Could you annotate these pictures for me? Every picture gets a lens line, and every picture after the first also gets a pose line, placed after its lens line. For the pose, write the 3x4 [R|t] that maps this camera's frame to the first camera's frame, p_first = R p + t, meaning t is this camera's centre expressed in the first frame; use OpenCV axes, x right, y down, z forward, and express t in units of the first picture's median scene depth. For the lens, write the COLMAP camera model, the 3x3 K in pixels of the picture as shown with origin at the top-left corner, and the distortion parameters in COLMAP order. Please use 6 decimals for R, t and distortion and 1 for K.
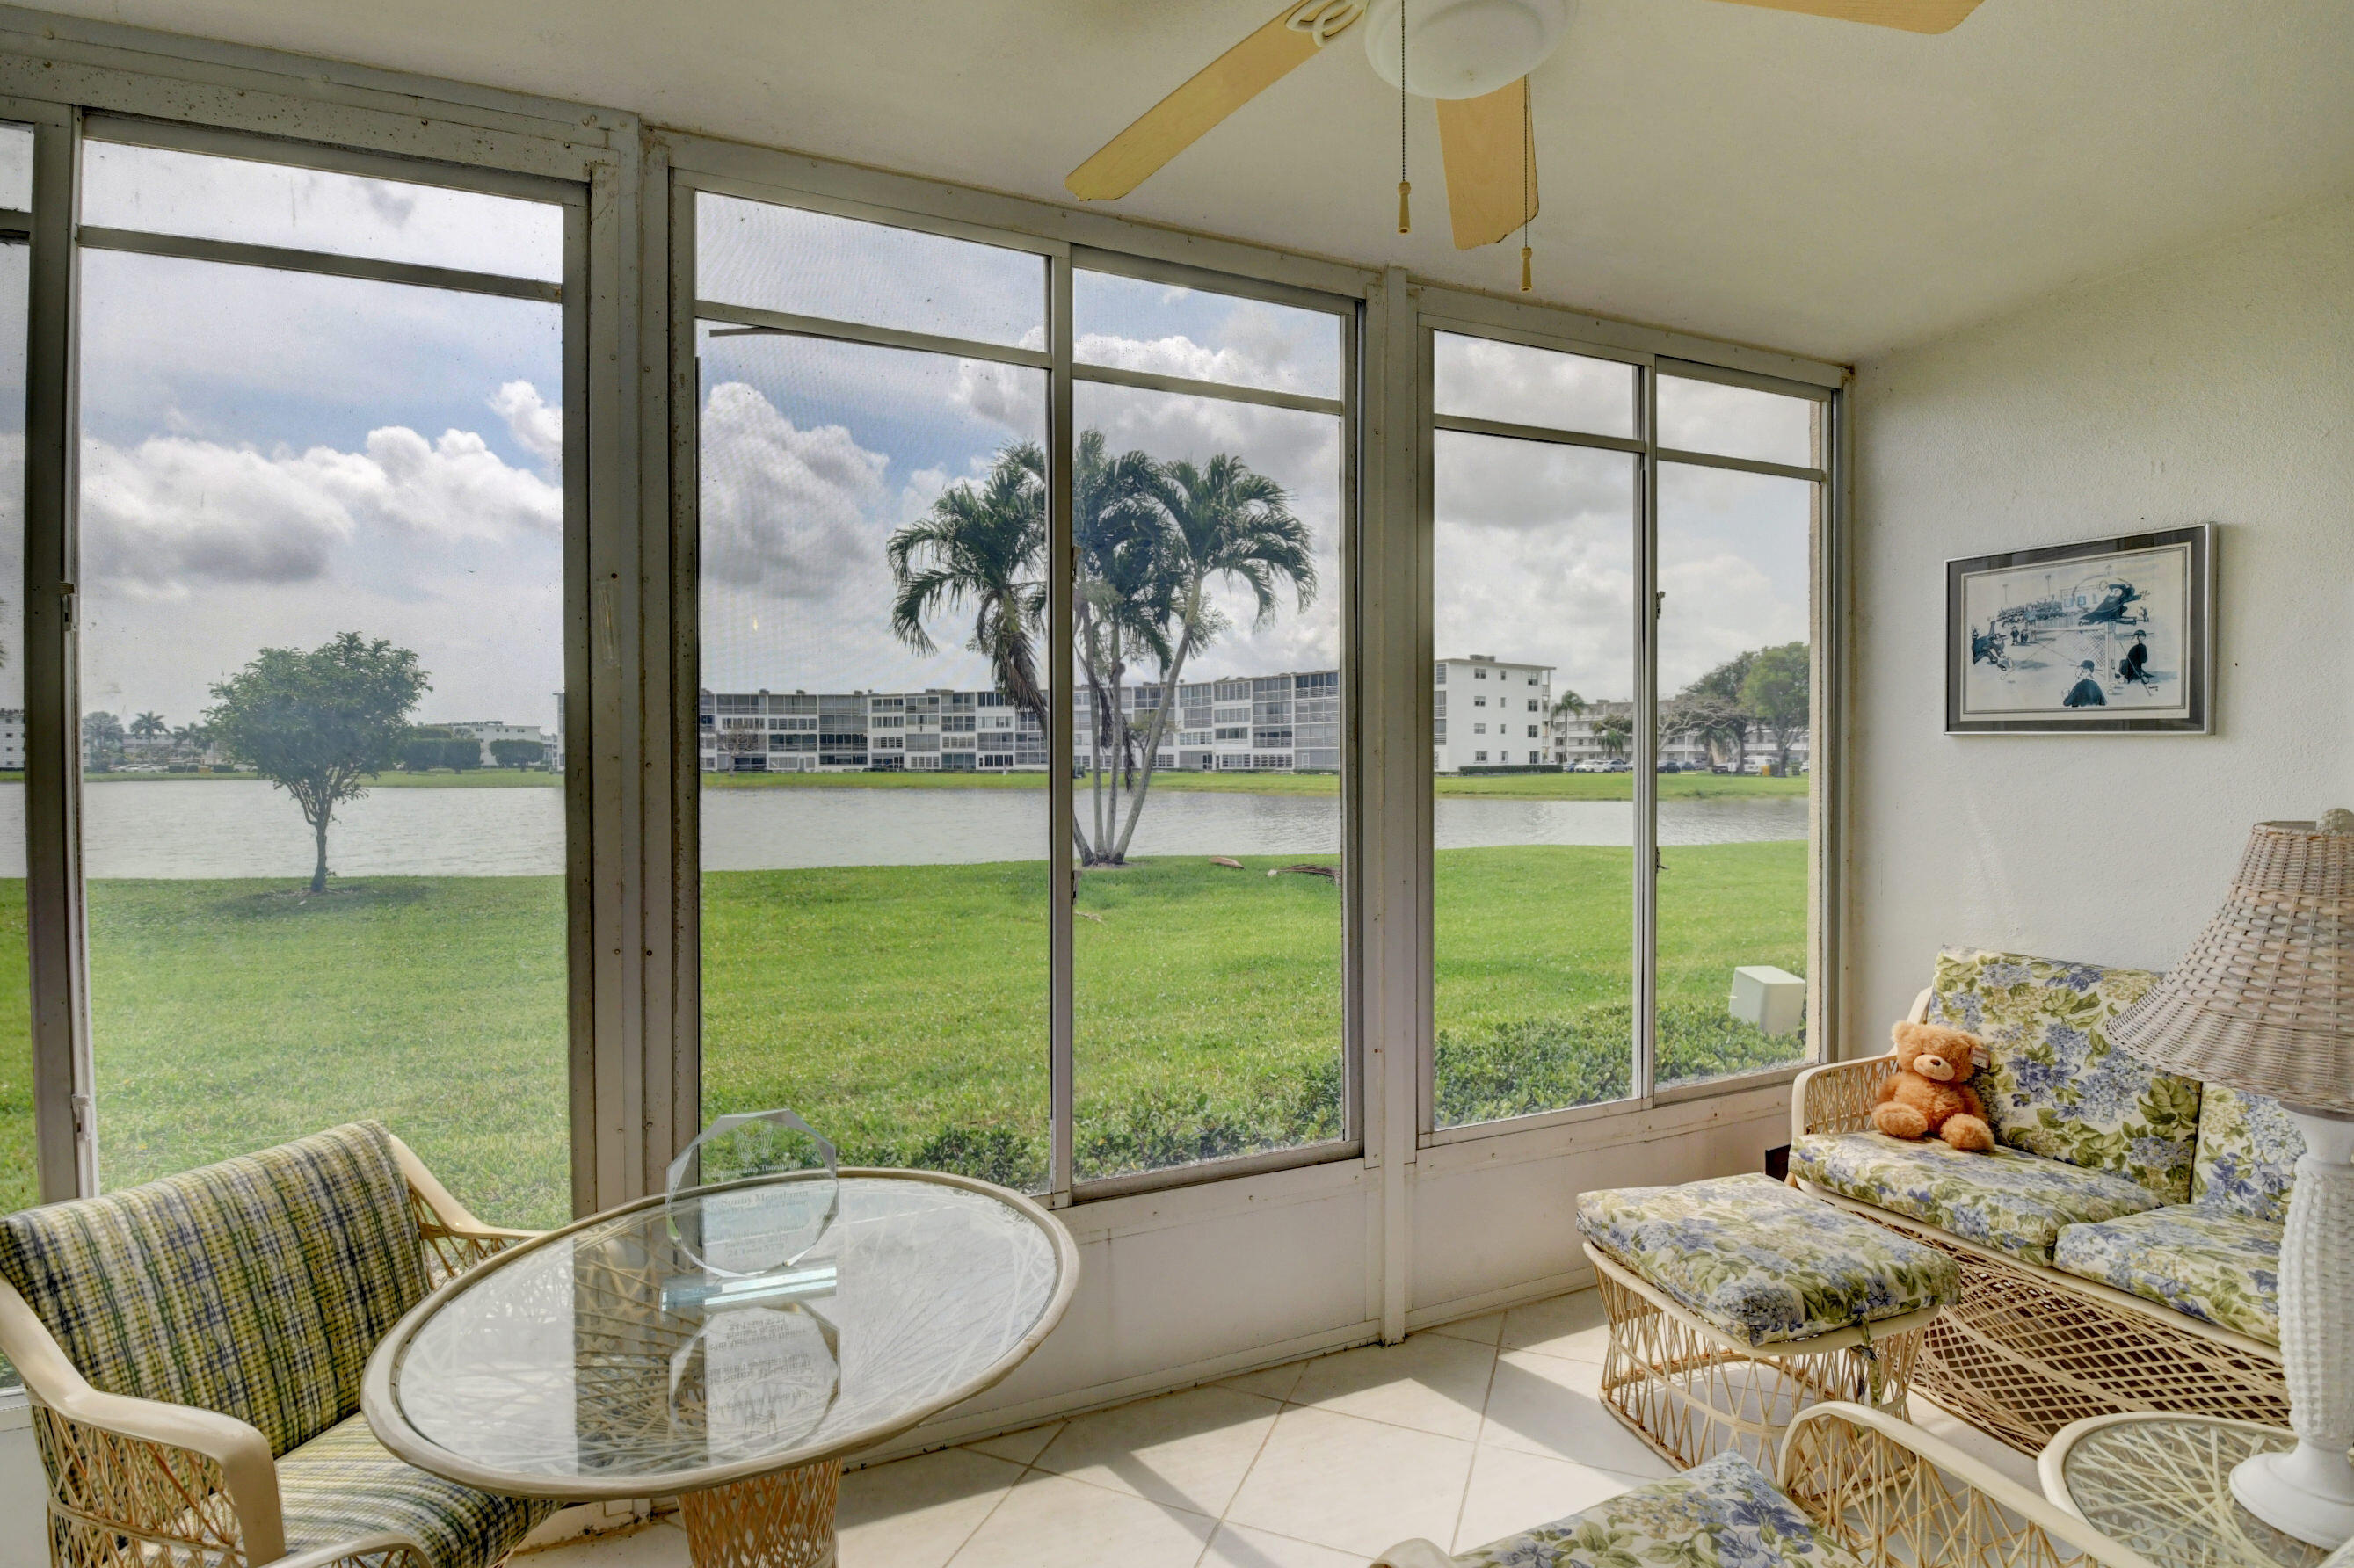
lens RADIAL K [[1036.8, 0, 1173.3], [0, 1036.8, 779.6], [0, 0, 1]] dist [0.009032, -0.024368]
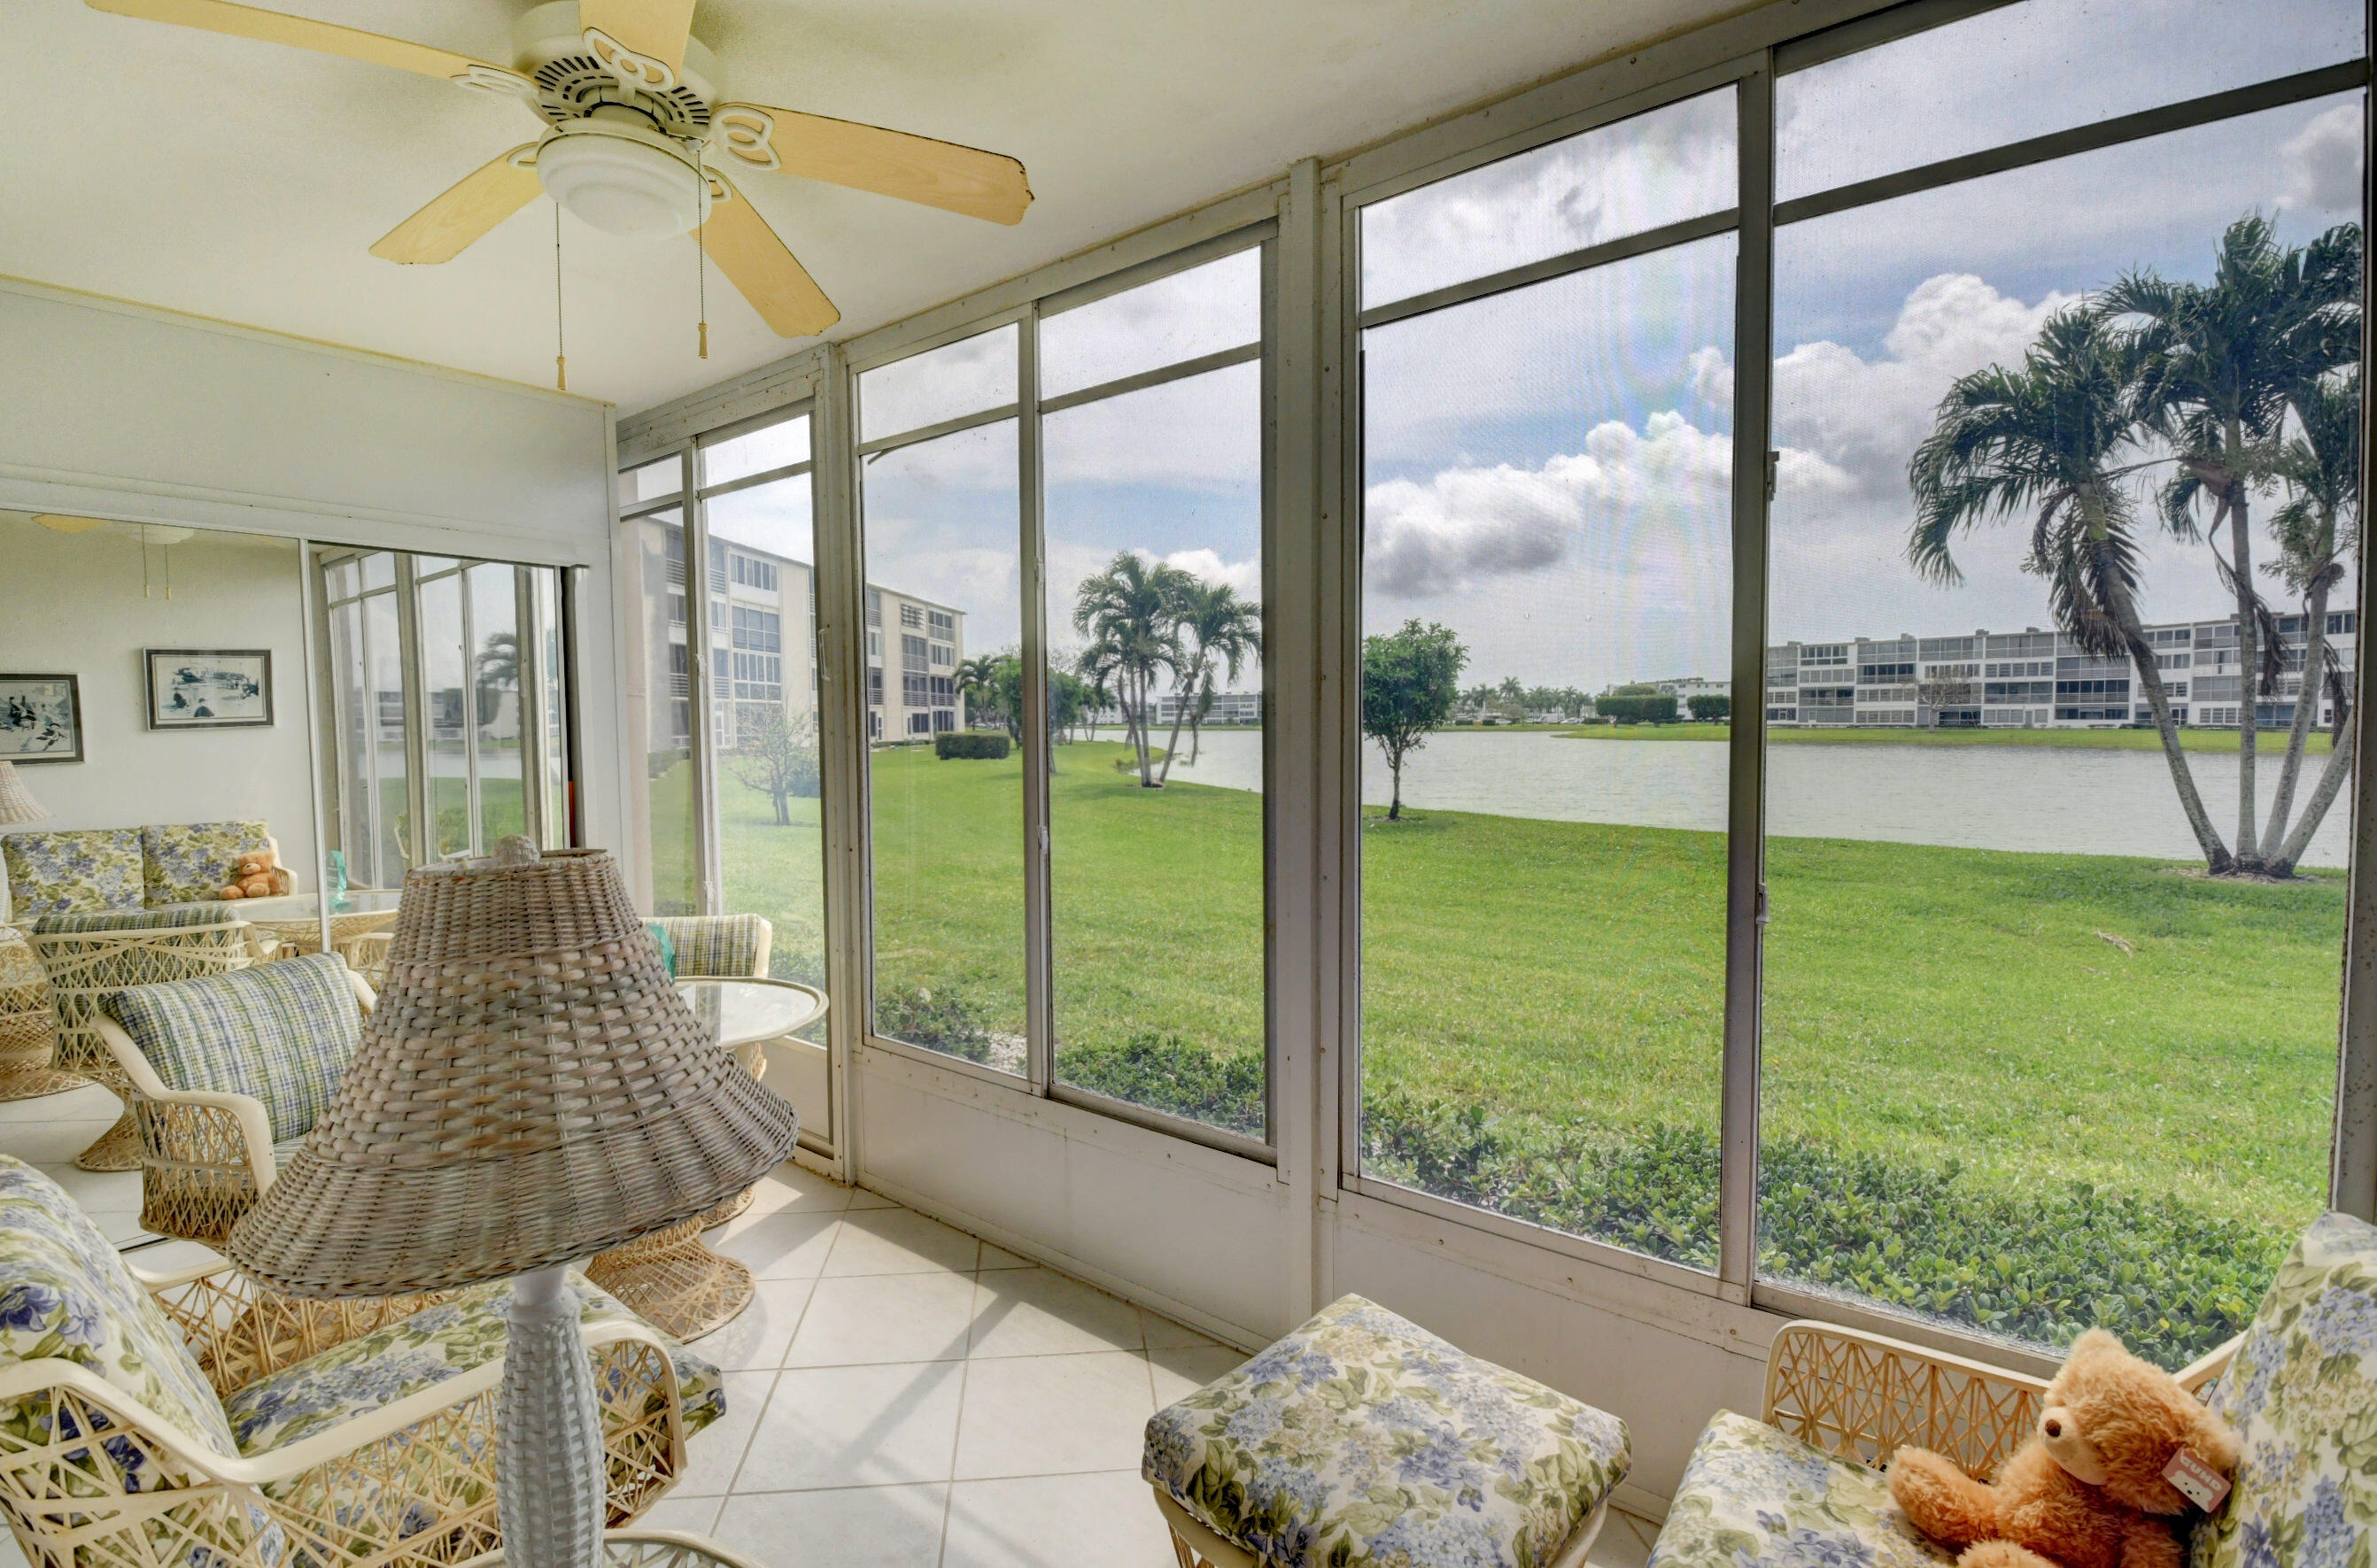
lens RADIAL K [[1040.8, 0, 1176.6], [0, 1040.8, 780.4], [0, 0, 1]] dist [0.019470, -0.028250]
pose [[0.503637, 0.048902, -0.862530, 0.149629], [-0.010532, 0.998670, 0.050471, -0.004045], [0.863851, -0.016335, 0.503483, 0.075282]]
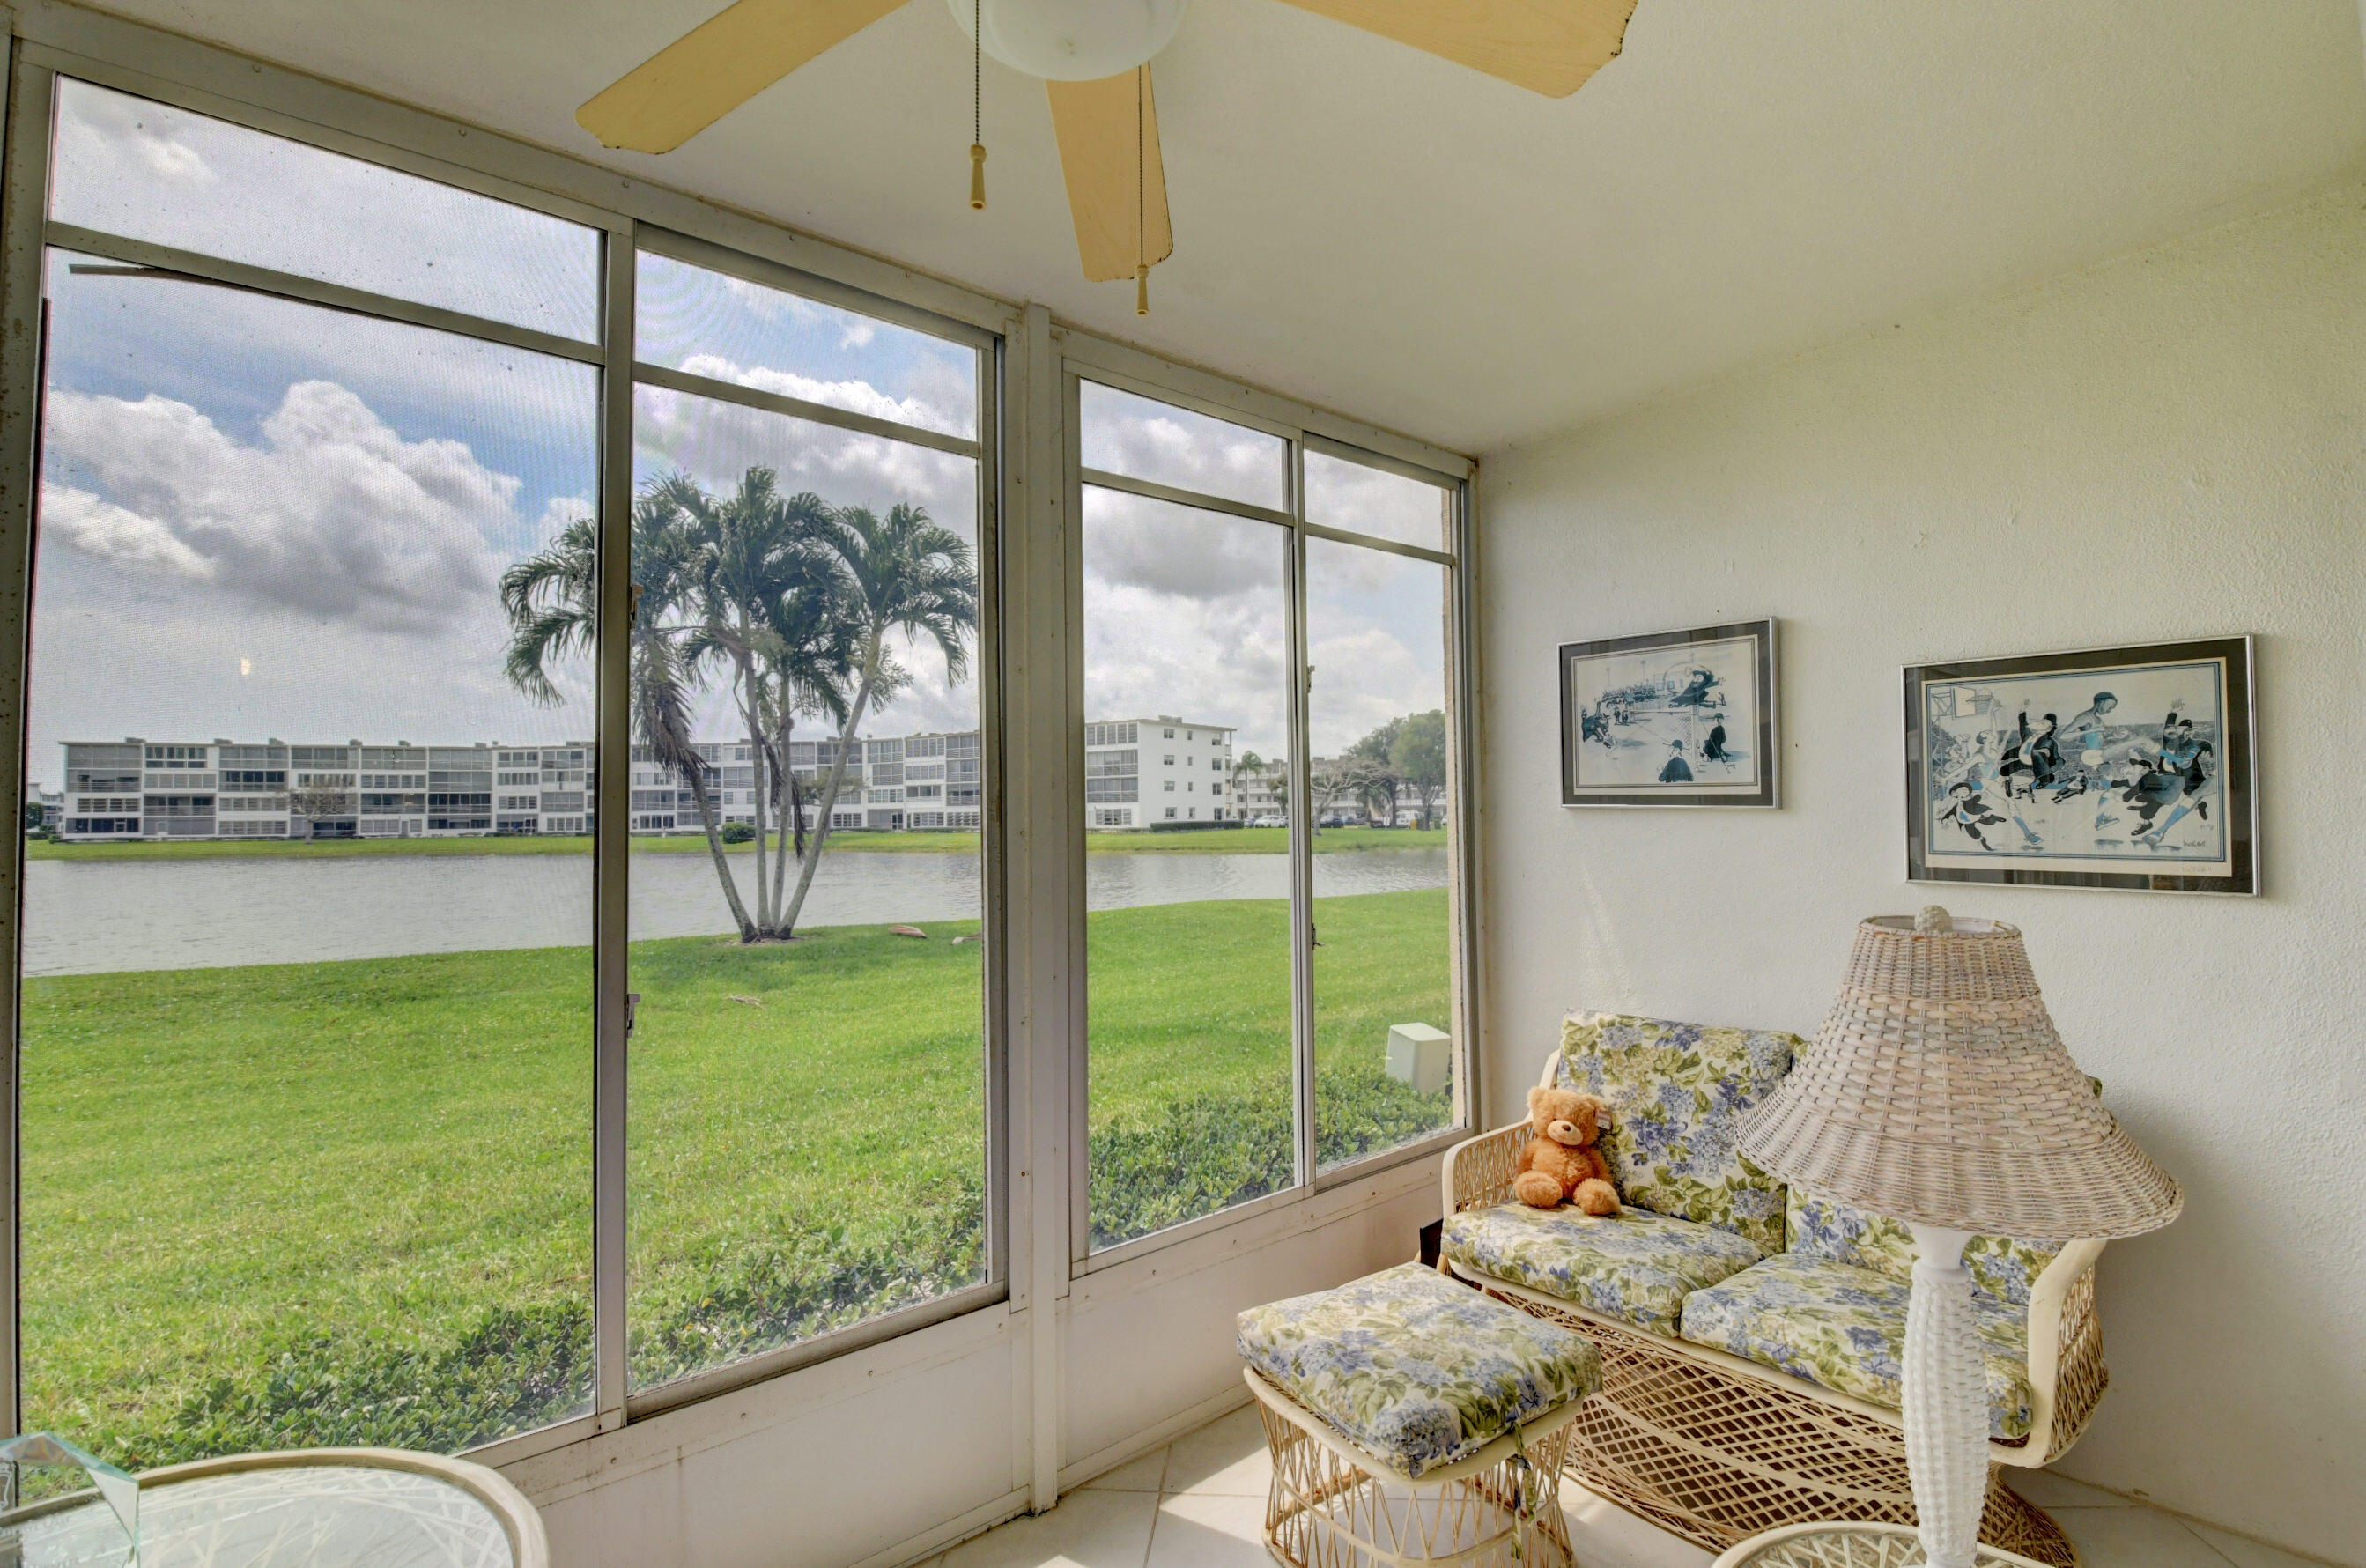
lens RADIAL K [[1041.5, 0, 1183.0], [0, 1041.5, 784.0], [0, 0, 1]] dist [-0.000033, -0.021266]
pose [[0.955276, 0.000273, 0.295717, 0.010484], [0.014826, 0.998698, -0.048814, -0.003657], [-0.295345, 0.051015, 0.954028, 0.016757]]
